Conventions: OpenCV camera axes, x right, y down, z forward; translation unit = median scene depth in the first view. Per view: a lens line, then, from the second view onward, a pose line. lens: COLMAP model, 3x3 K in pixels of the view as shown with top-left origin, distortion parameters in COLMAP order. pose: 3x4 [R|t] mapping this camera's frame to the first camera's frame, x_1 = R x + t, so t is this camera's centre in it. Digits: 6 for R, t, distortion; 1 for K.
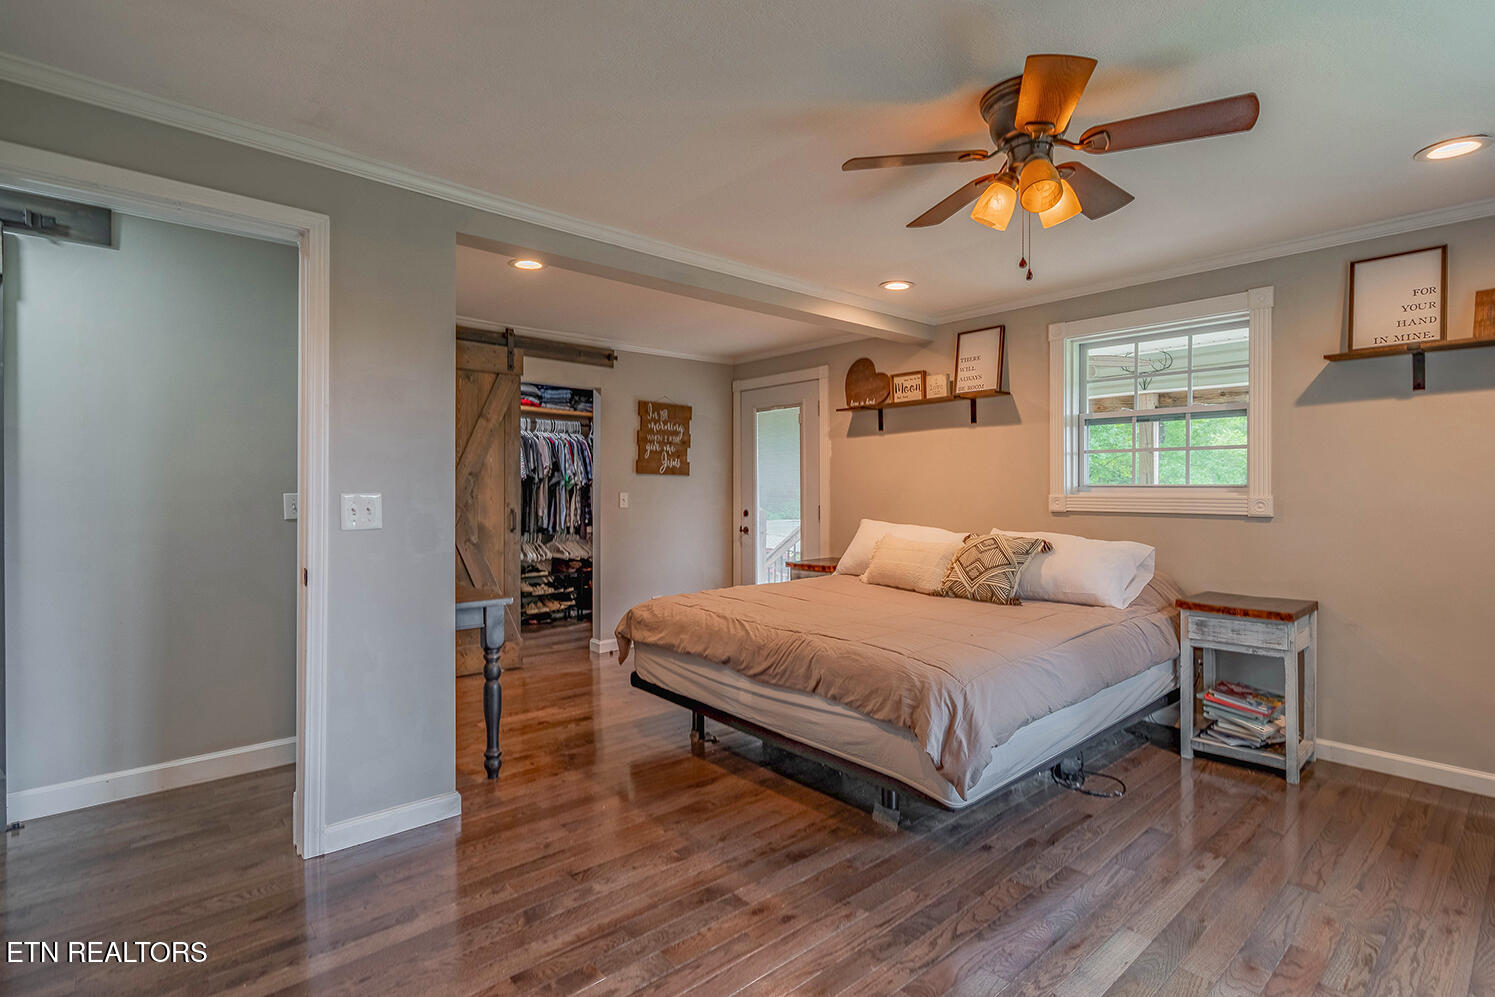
lens RADIAL K [[704.7, 0, 756.8], [0, 704.7, 480.2], [0, 0, 1]] dist [-0.003103, -0.000519]
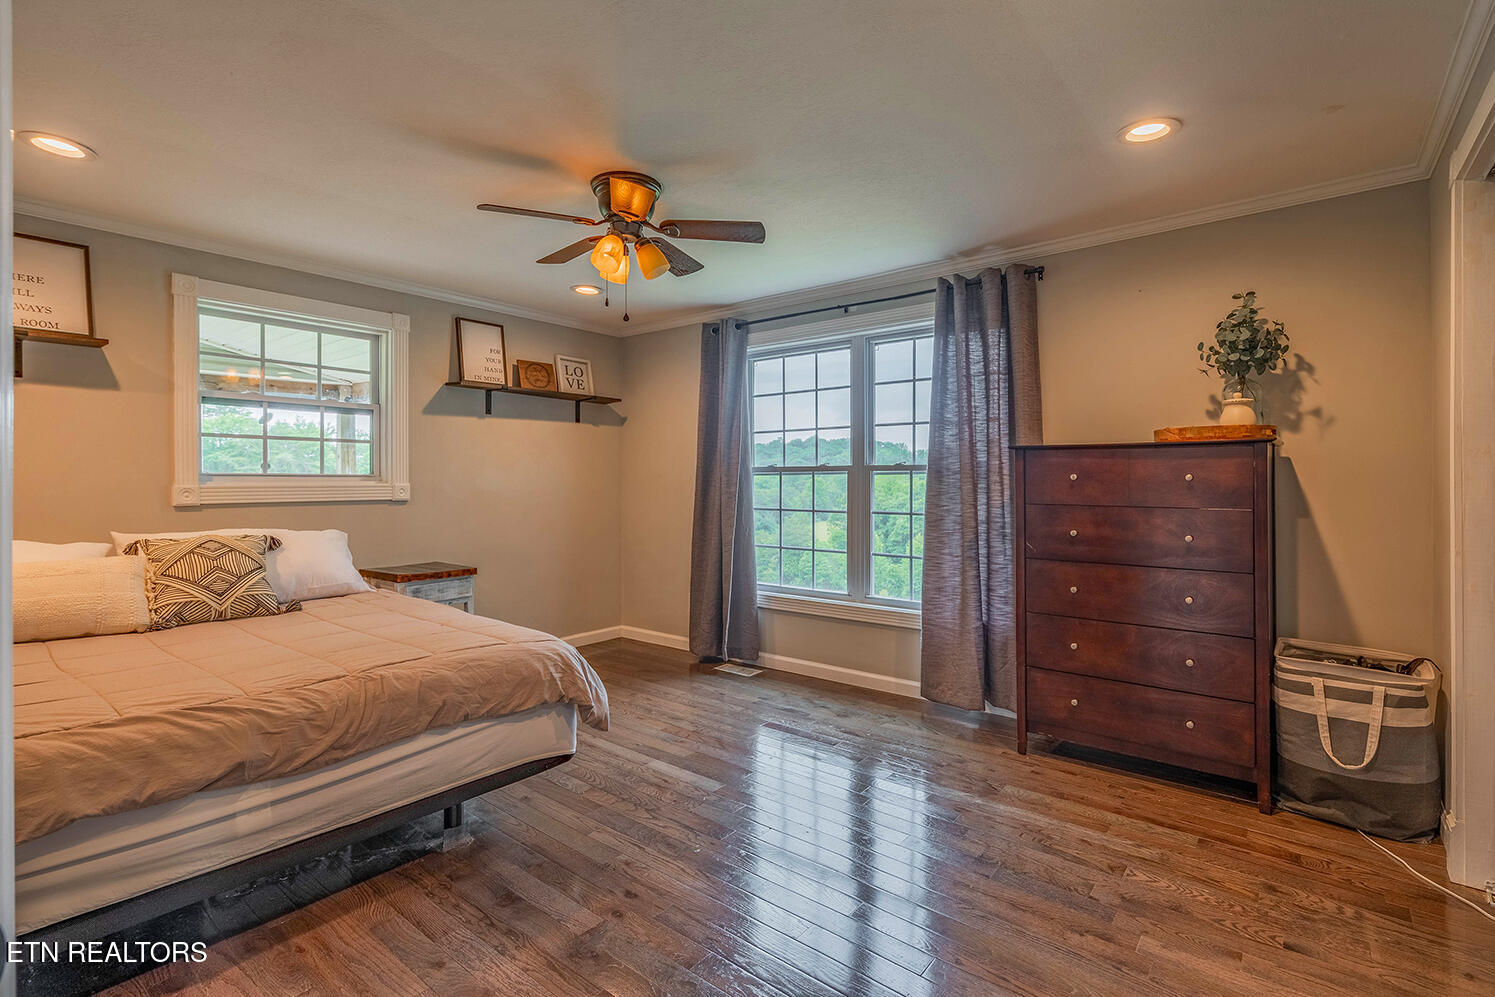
lens RADIAL K [[700.2, 0, 752.6], [0, 700.2, 472.6], [0, 0, 1]] dist [0.001012, 0.000113]
pose [[-0.153358, 0.009539, 0.988125, -0.666089], [-0.011513, 0.999868, -0.011439, 0.011298], [-0.988104, -0.013131, -0.153228, 0.660358]]
